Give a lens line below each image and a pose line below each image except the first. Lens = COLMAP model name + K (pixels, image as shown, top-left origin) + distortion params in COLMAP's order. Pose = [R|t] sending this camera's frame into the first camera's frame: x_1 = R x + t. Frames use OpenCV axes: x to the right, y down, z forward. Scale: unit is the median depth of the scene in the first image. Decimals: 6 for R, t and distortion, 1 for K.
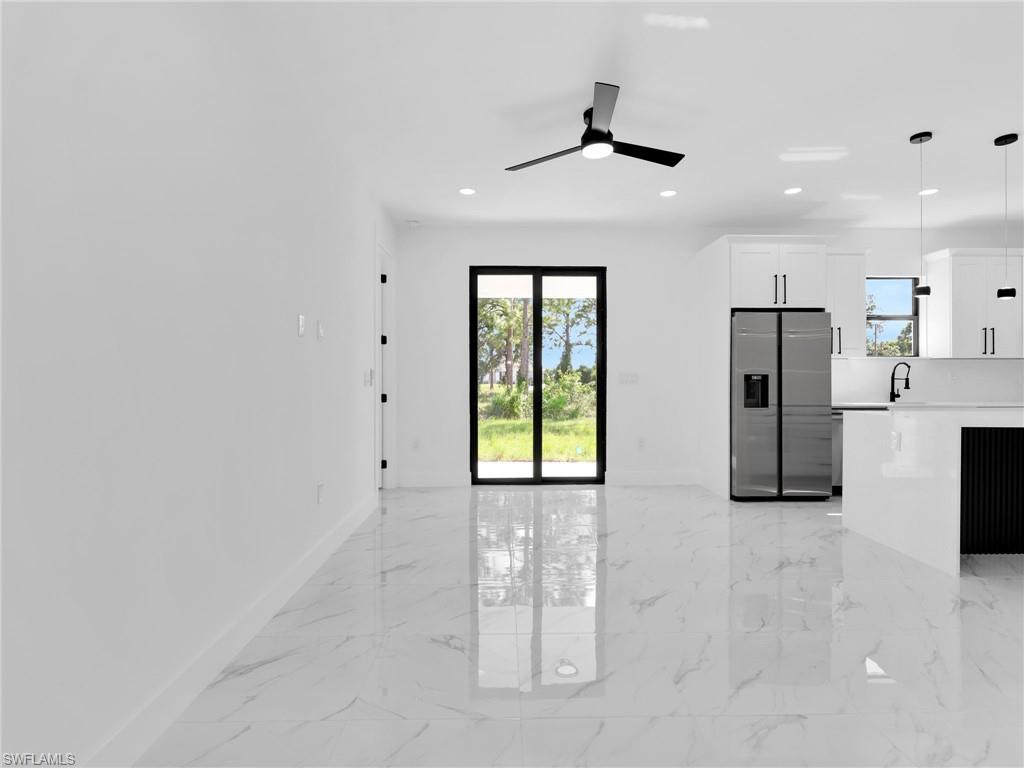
lens RADIAL K [[513.9, 0, 535.8], [0, 513.9, 375.7], [0, 0, 1]] dist [-0.002738, -0.000354]
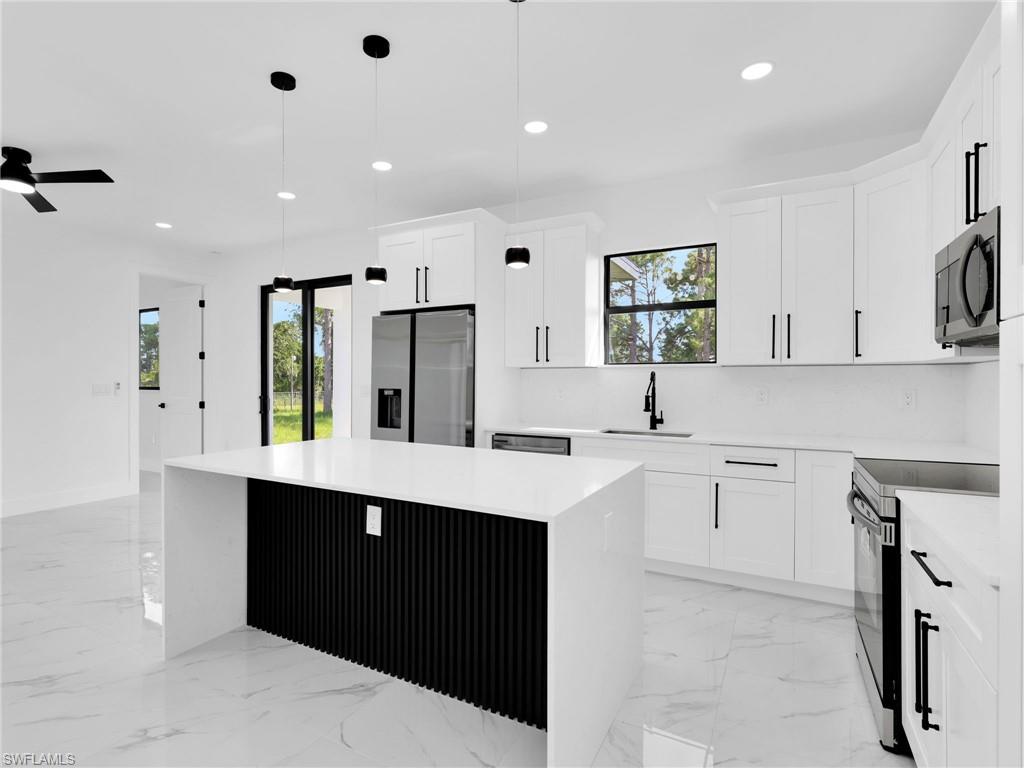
lens RADIAL K [[514.4, 0, 500.8], [0, 514.4, 383.8], [0, 0, 1]] dist [-0.000635, -0.000191]
pose [[0.868926, 0.005726, -0.494910, 0.979922], [-0.004184, 0.999982, 0.004224, -0.014354], [0.494925, -0.001600, 0.868934, 0.345202]]
